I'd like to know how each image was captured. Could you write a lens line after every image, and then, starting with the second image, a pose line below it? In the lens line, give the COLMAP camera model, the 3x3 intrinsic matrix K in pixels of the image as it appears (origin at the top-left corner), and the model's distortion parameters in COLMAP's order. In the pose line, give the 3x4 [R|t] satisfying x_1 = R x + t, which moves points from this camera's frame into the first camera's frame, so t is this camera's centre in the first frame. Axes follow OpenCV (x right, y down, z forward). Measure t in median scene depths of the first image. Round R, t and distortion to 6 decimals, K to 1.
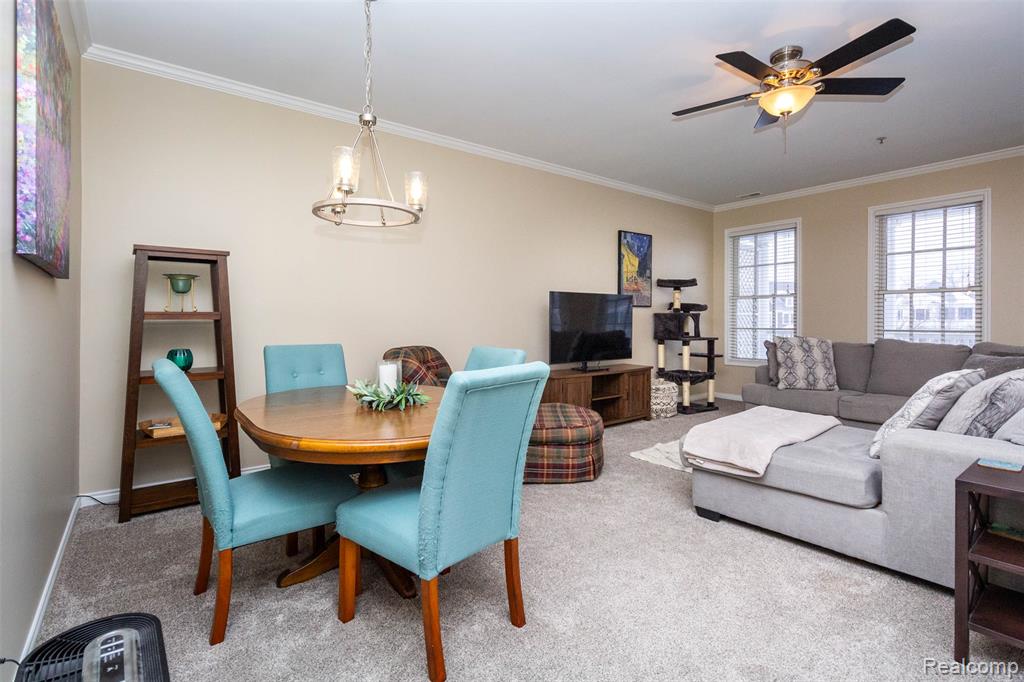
lens RADIAL K [[485.6, 0, 502.1], [0, 485.6, 329.2], [0, 0, 1]] dist [-0.001409, 0.001213]
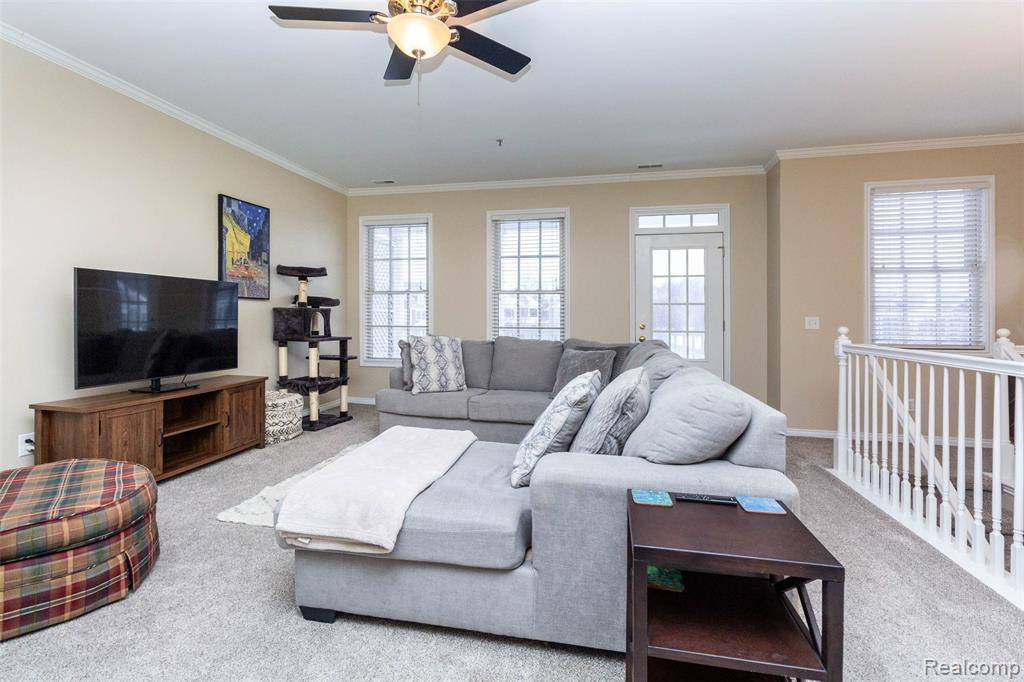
lens RADIAL K [[485.6, 0, 506.0], [0, 485.6, 328.8], [0, 0, 1]] dist [-0.001409, 0.001213]
pose [[0.759878, -0.008968, 0.650004, 0.110897], [0.004046, 0.999951, 0.009065, -0.005255], [-0.650053, -0.004259, 0.759877, 0.194010]]
